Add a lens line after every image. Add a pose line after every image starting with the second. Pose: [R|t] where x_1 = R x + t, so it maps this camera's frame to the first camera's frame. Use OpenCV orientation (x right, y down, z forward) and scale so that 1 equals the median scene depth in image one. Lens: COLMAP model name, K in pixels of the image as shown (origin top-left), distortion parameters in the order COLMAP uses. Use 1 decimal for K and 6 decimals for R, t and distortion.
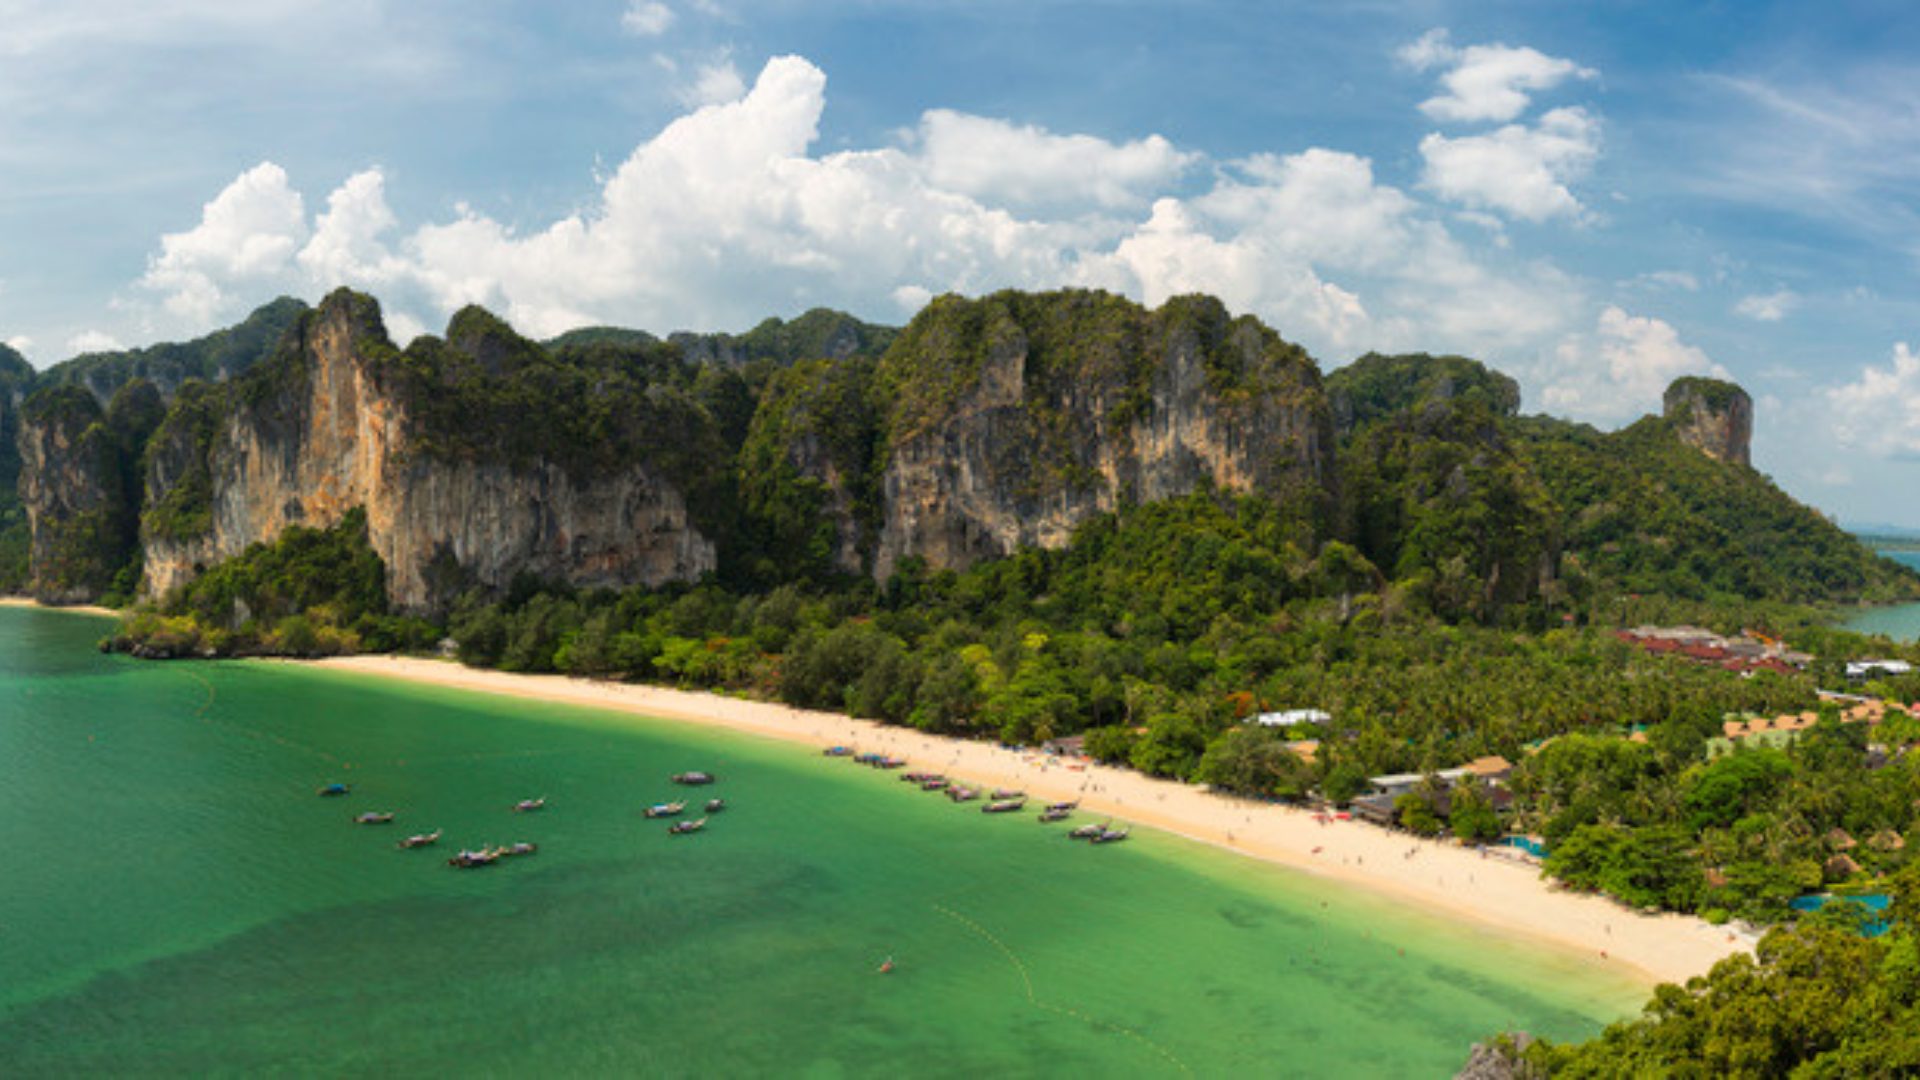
lens RADIAL K [[3246.1, 0, 959.8], [0, 3246.1, 540.6], [0, 0, 1]] dist [-0.038565, 0.000000]
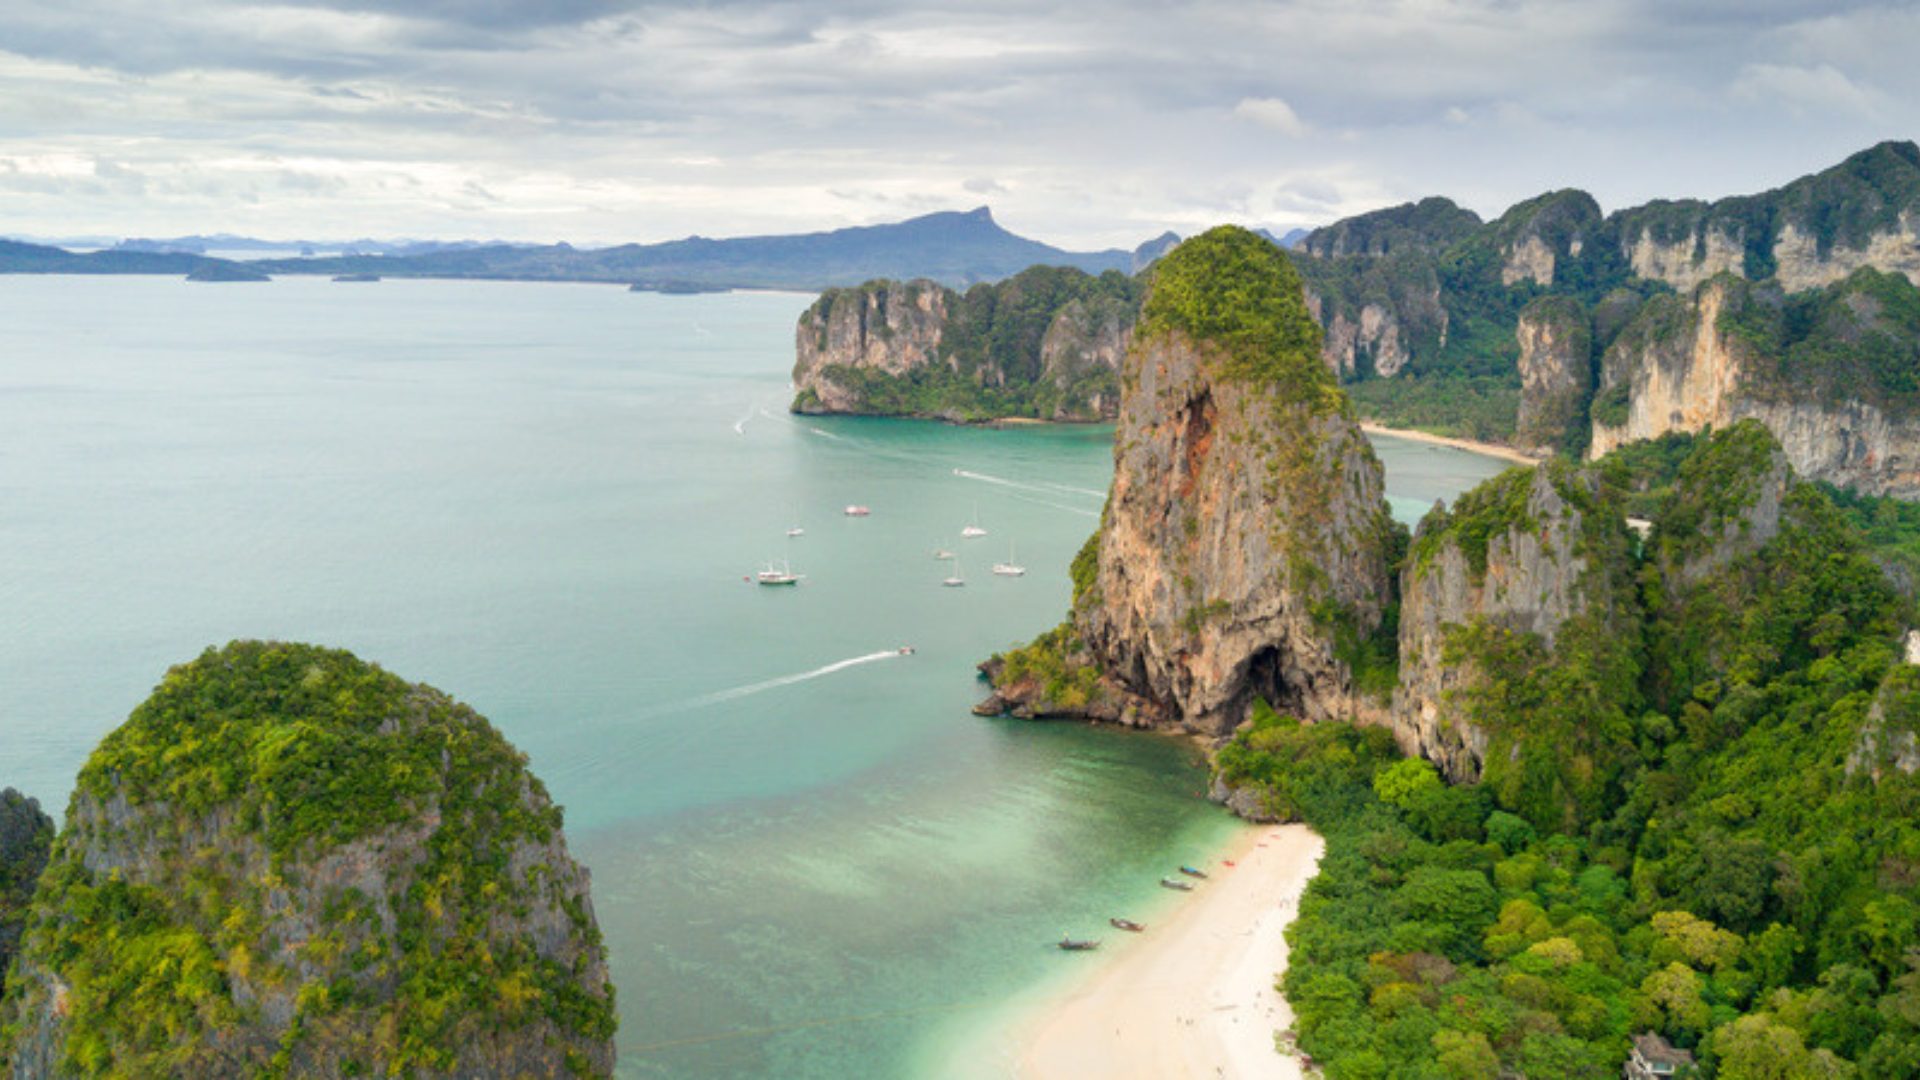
lens RADIAL K [[3246.1, 0, 959.6], [0, 3246.1, 539.9], [0, 0, 1]] dist [-0.038565, 0.000000]
pose [[0.884514, 0.130921, -0.447766, 0.164151], [-0.109202, 0.991253, 0.074112, -0.027259], [0.453552, -0.016656, 0.891074, -0.429218]]
